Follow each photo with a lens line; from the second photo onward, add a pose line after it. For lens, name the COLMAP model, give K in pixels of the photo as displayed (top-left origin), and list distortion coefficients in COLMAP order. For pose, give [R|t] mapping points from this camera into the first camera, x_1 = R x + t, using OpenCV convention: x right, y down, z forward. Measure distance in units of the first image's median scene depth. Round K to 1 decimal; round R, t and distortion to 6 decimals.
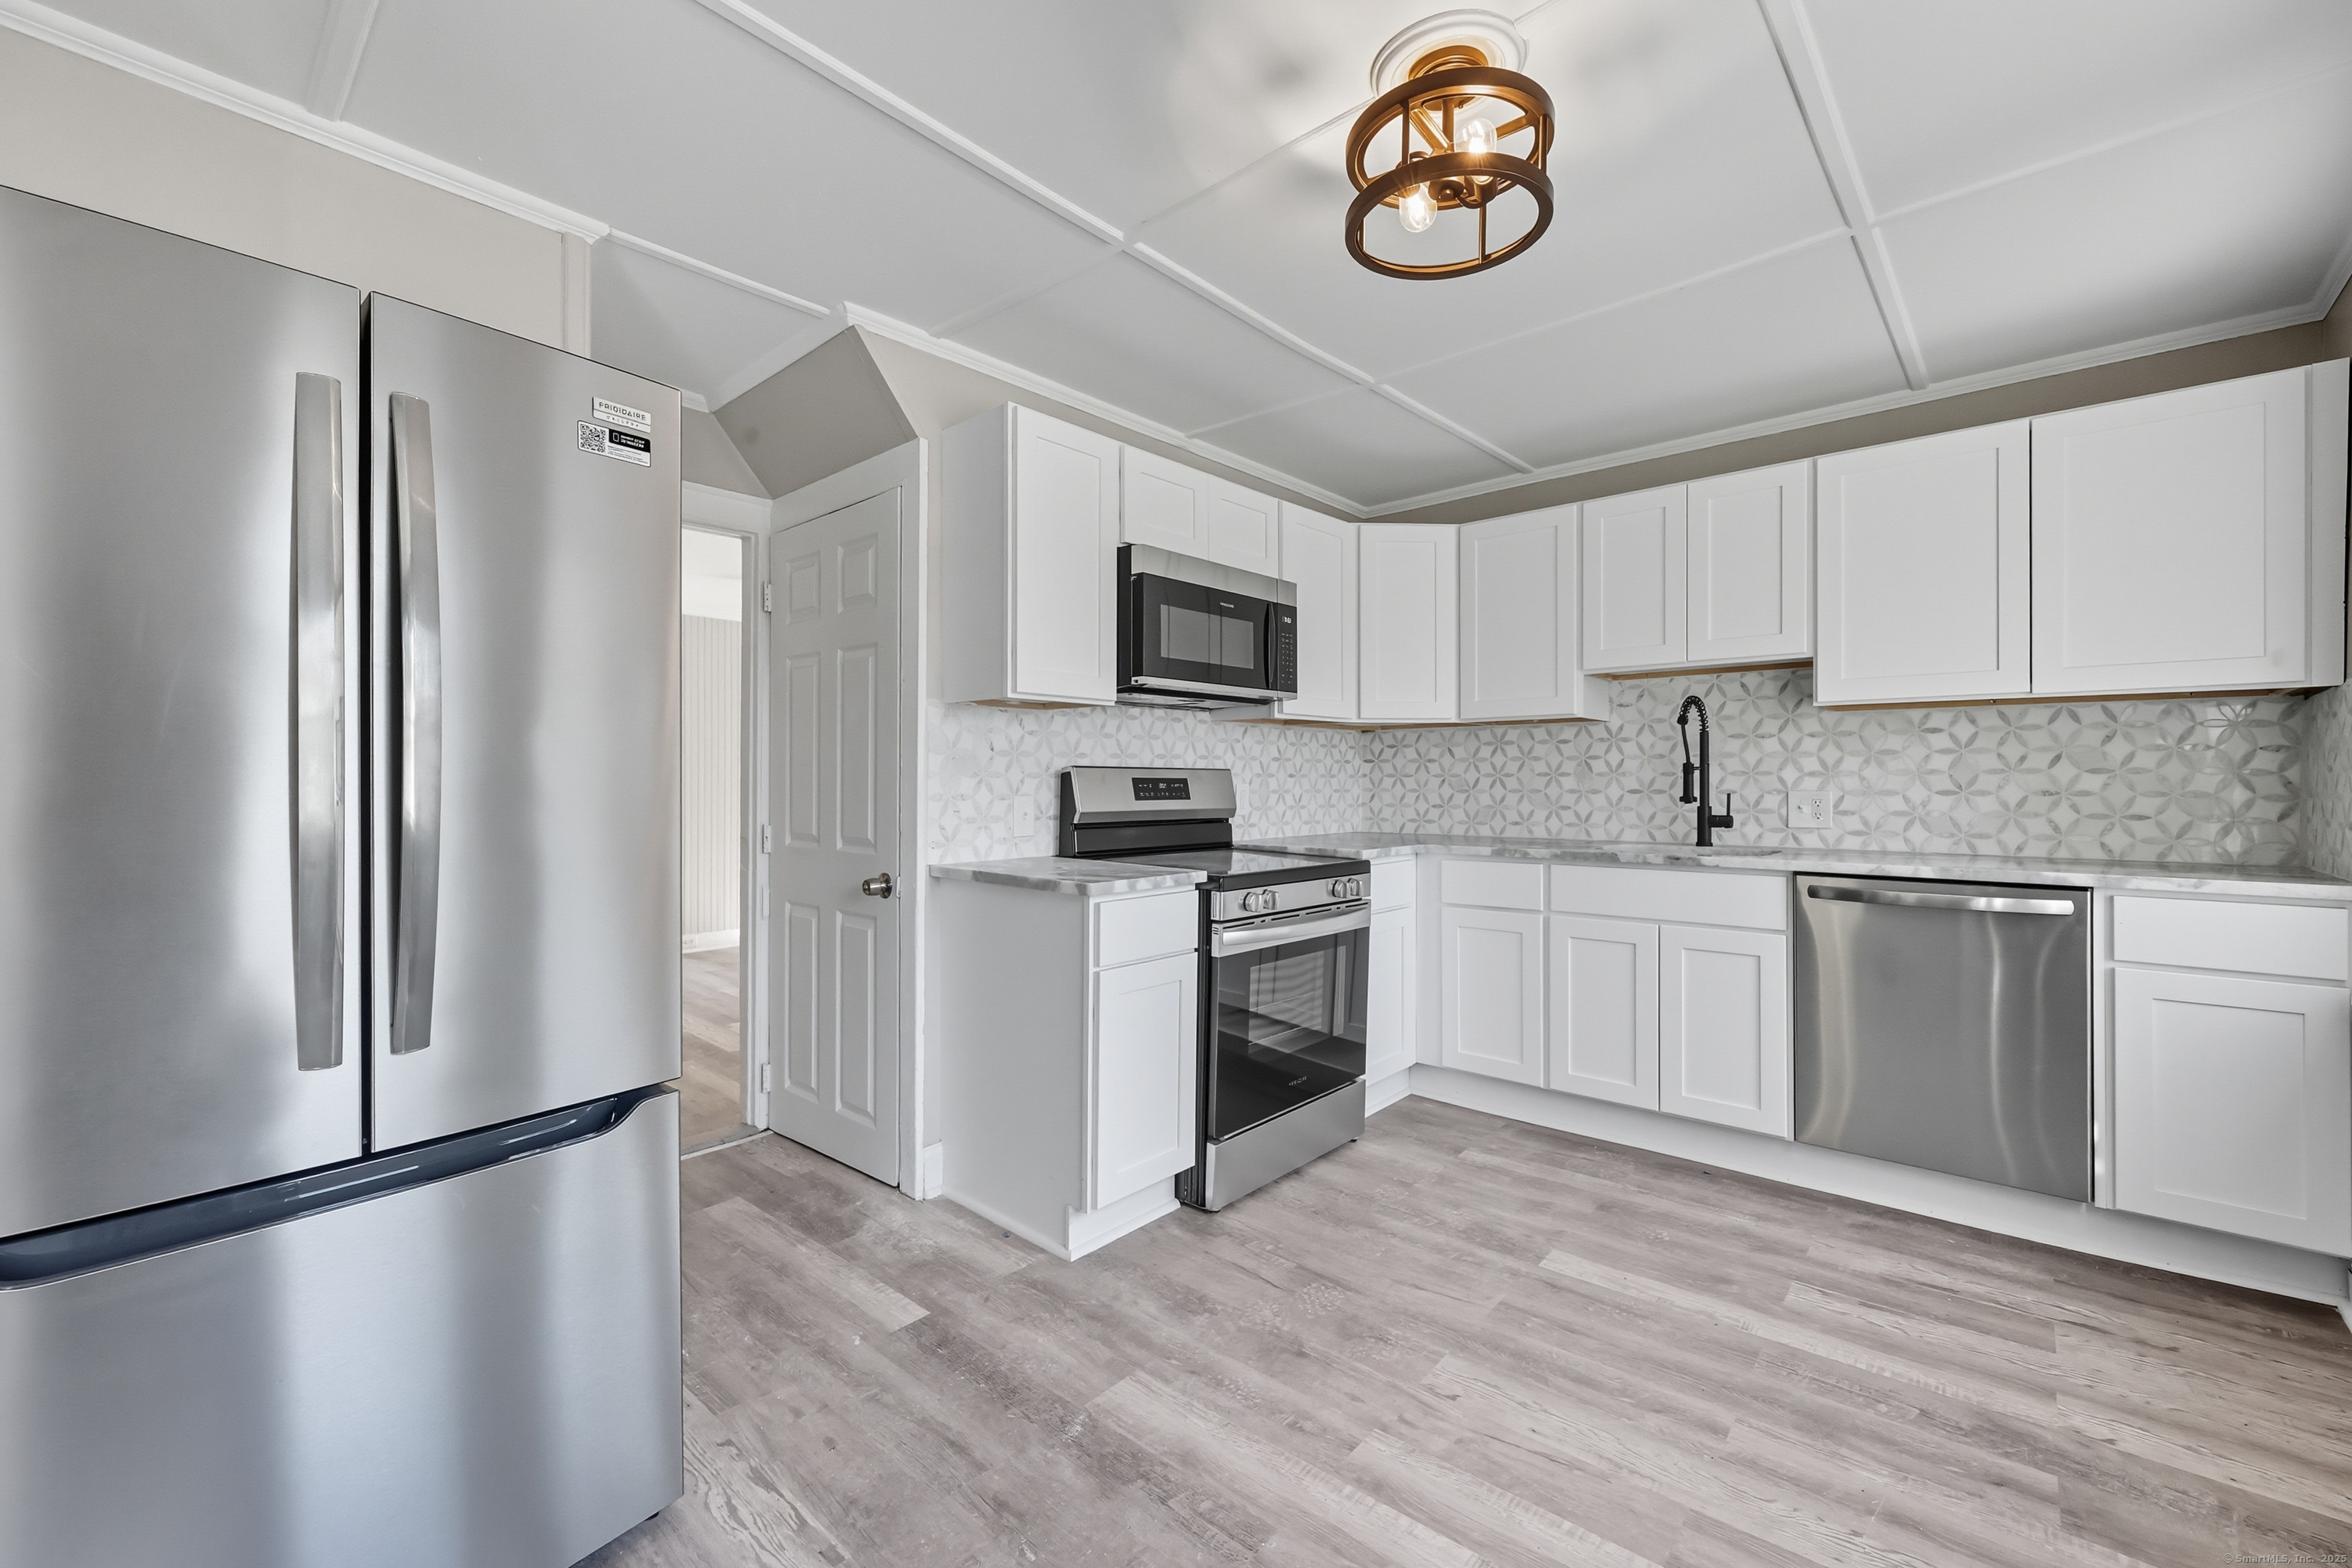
lens RADIAL K [[966.6, 0, 1179.1], [0, 966.6, 800.1], [0, 0, 1]] dist [0.000711, -0.000010]
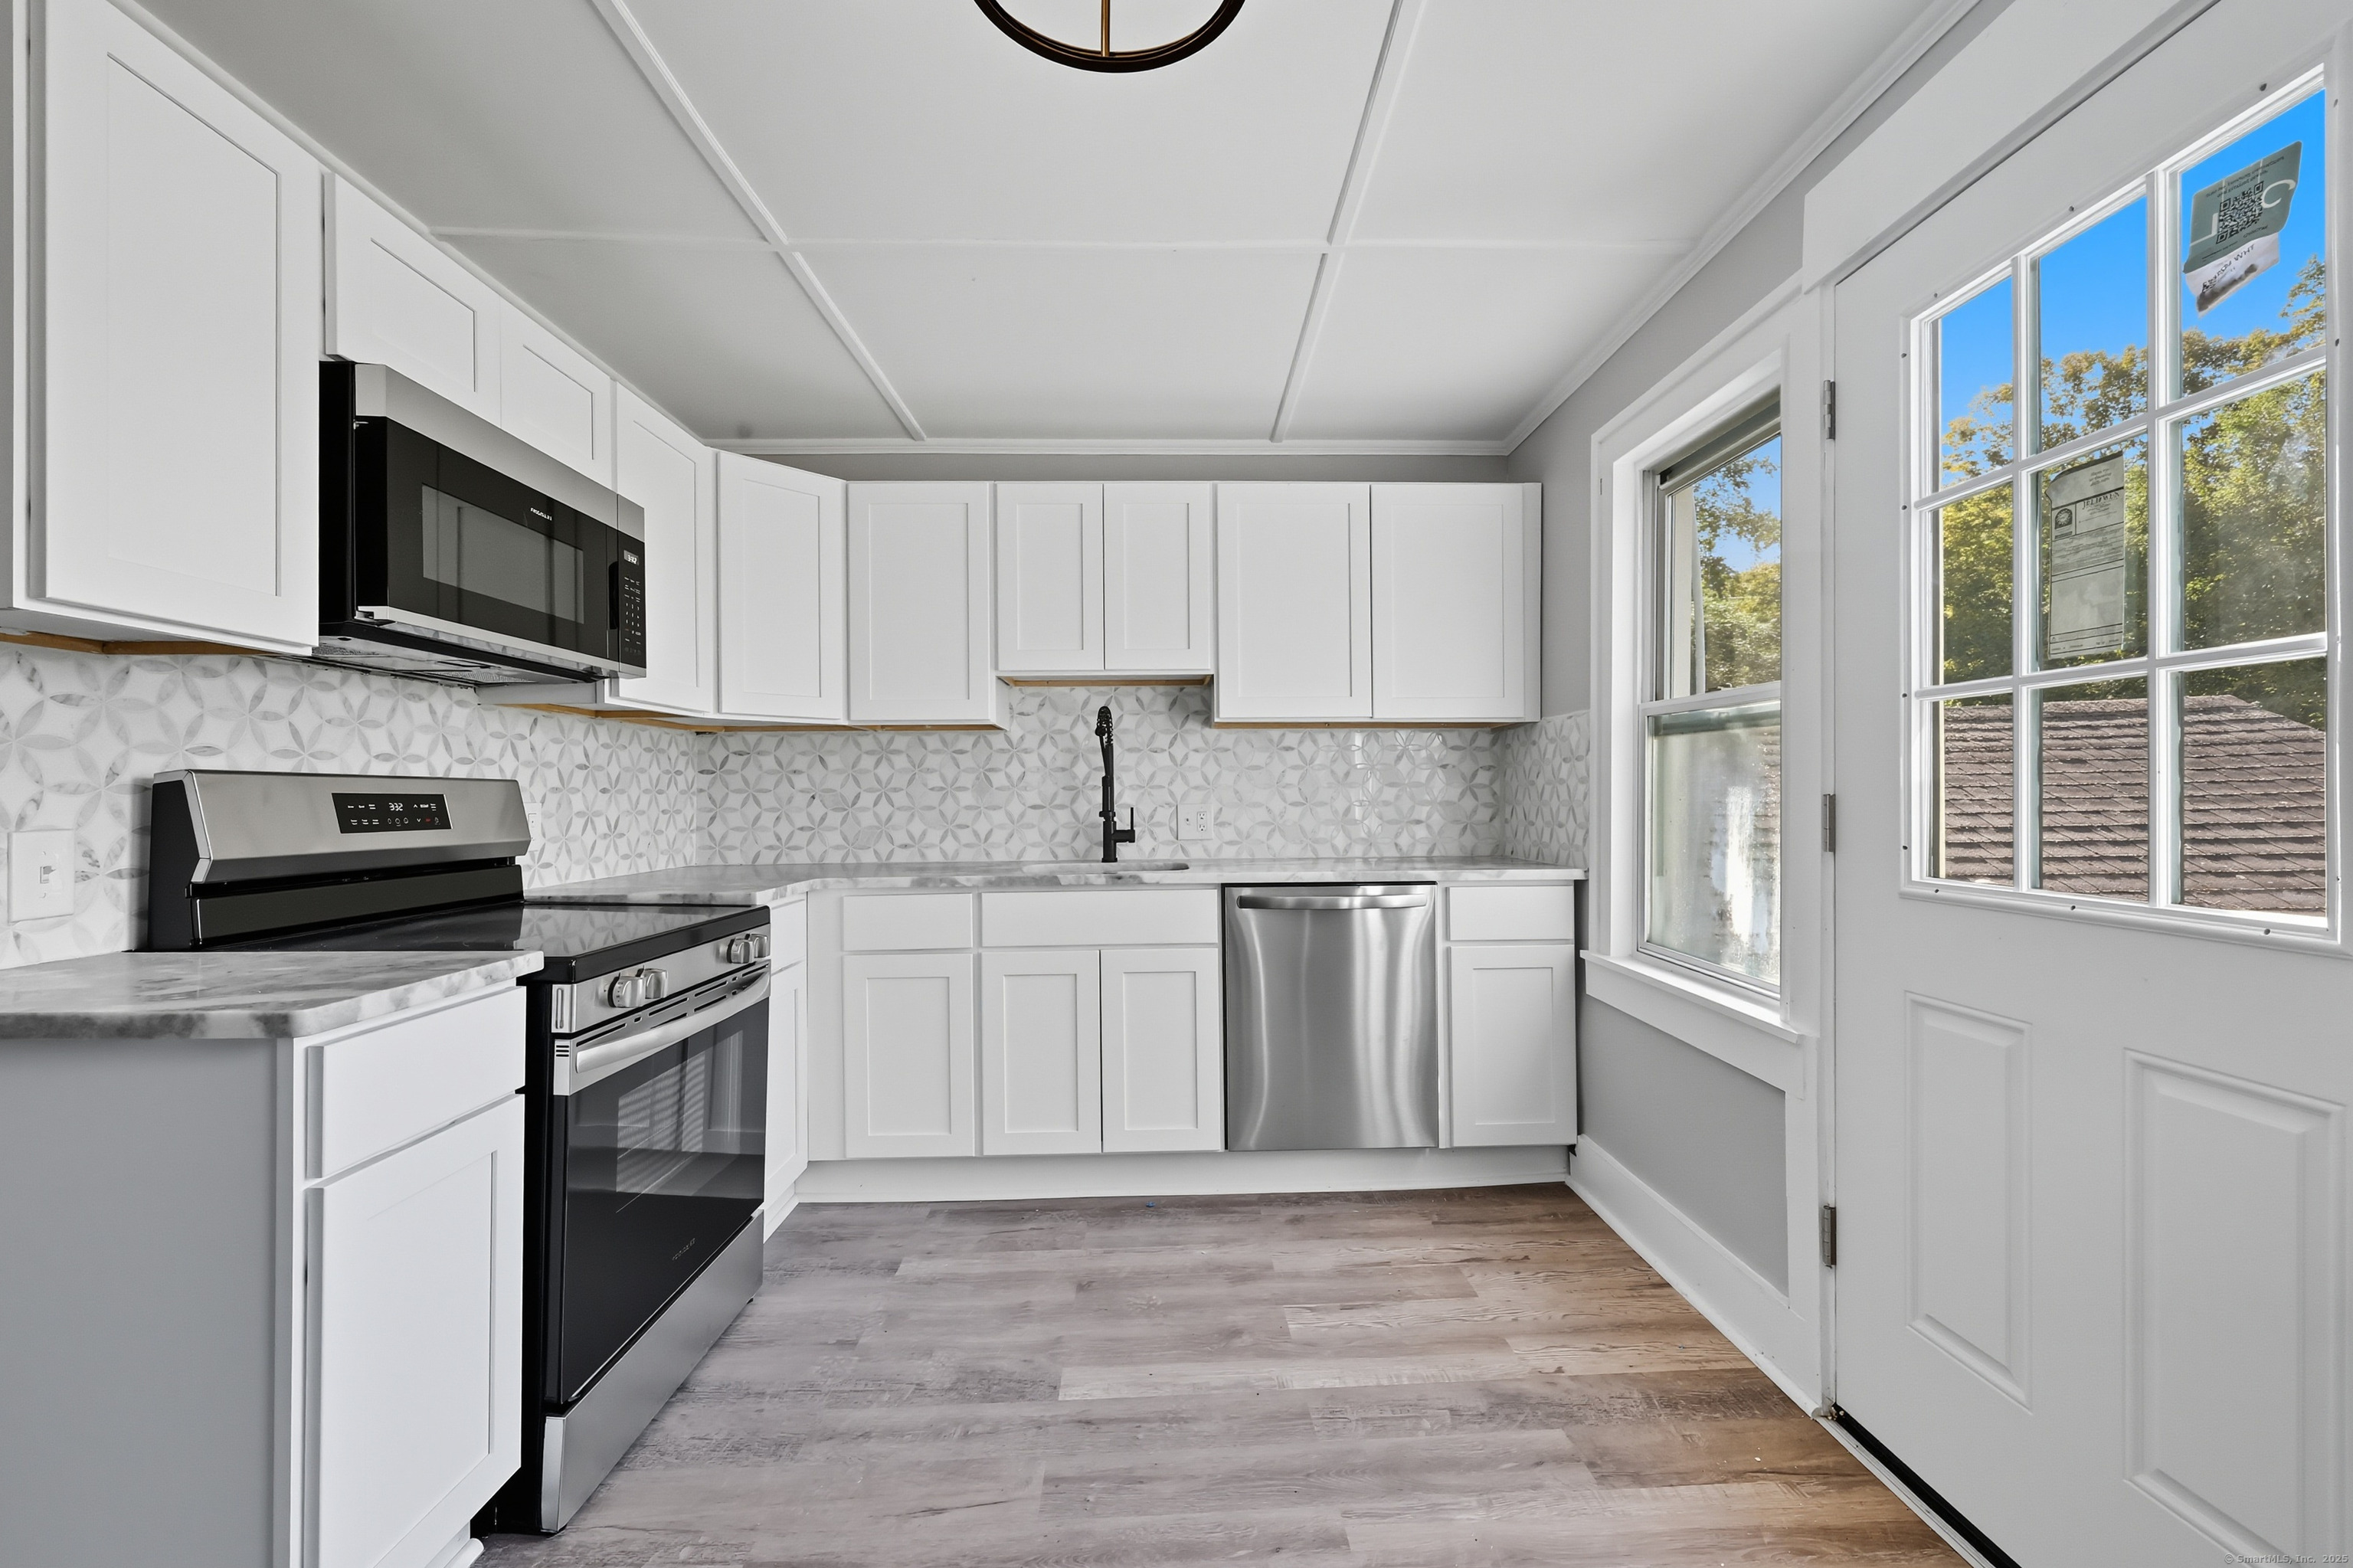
lens RADIAL K [[967.1, 0, 1179.6], [0, 967.1, 800.1], [0, 0, 1]] dist [0.000711, -0.000010]
pose [[0.726499, -0.007858, 0.687123, -0.079574], [0.021285, 0.999712, -0.011071, -0.002574], [-0.686838, 0.022669, 0.726457, 0.267065]]
